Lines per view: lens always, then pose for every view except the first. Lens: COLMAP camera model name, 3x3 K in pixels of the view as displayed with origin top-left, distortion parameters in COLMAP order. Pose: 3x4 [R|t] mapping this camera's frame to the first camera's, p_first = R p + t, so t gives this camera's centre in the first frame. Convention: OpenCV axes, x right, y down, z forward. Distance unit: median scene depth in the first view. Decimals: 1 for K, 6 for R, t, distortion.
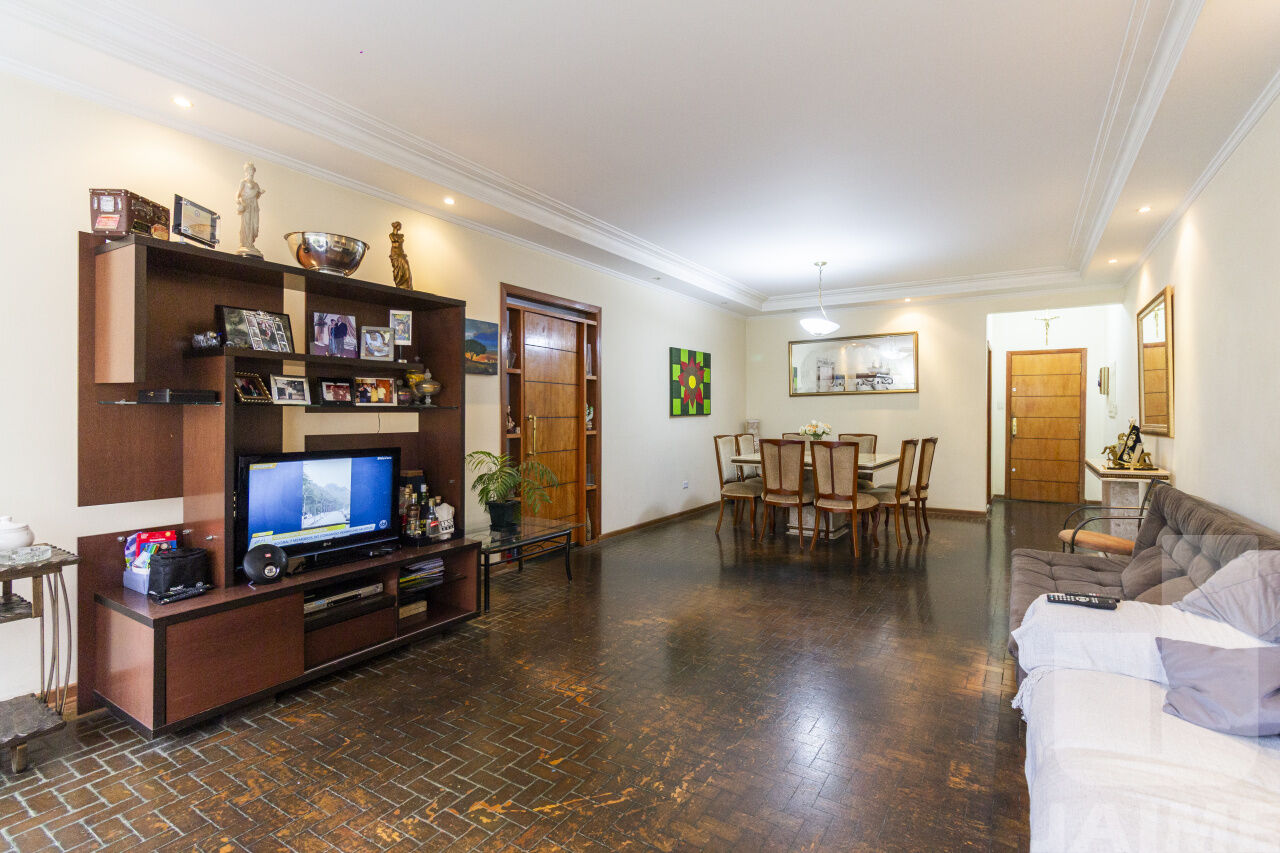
lens RADIAL K [[587.1, 0, 683.8], [0, 587.1, 417.1], [0, 0, 1]] dist [0.003929, 0.000356]
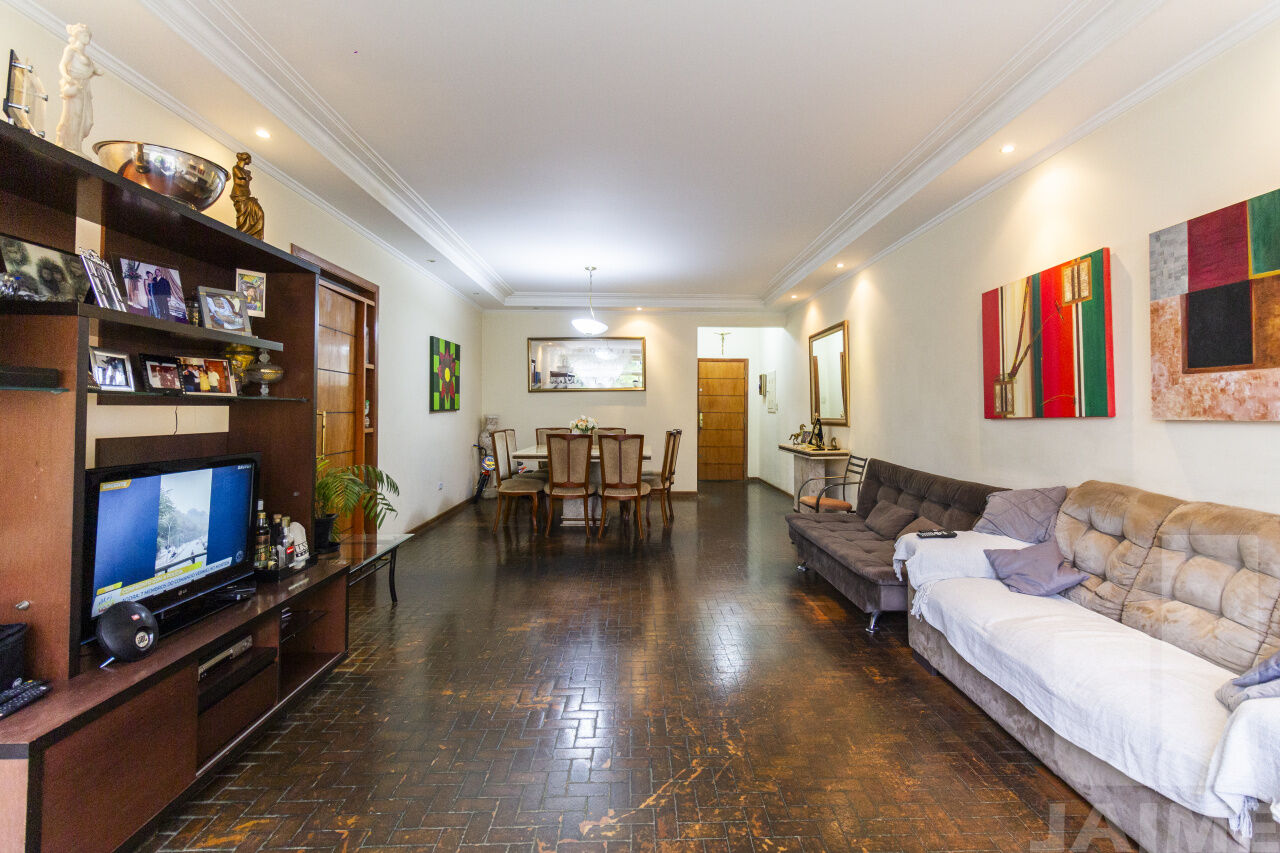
lens RADIAL K [[587.1, 0, 657.4], [0, 587.1, 401.4], [0, 0, 1]] dist [0.003929, 0.000356]
pose [[0.836409, 0.009940, 0.548016, -0.277876], [0.000945, 0.999808, -0.019577, 0.001160], [-0.548105, 0.016892, 0.836239, 0.051356]]
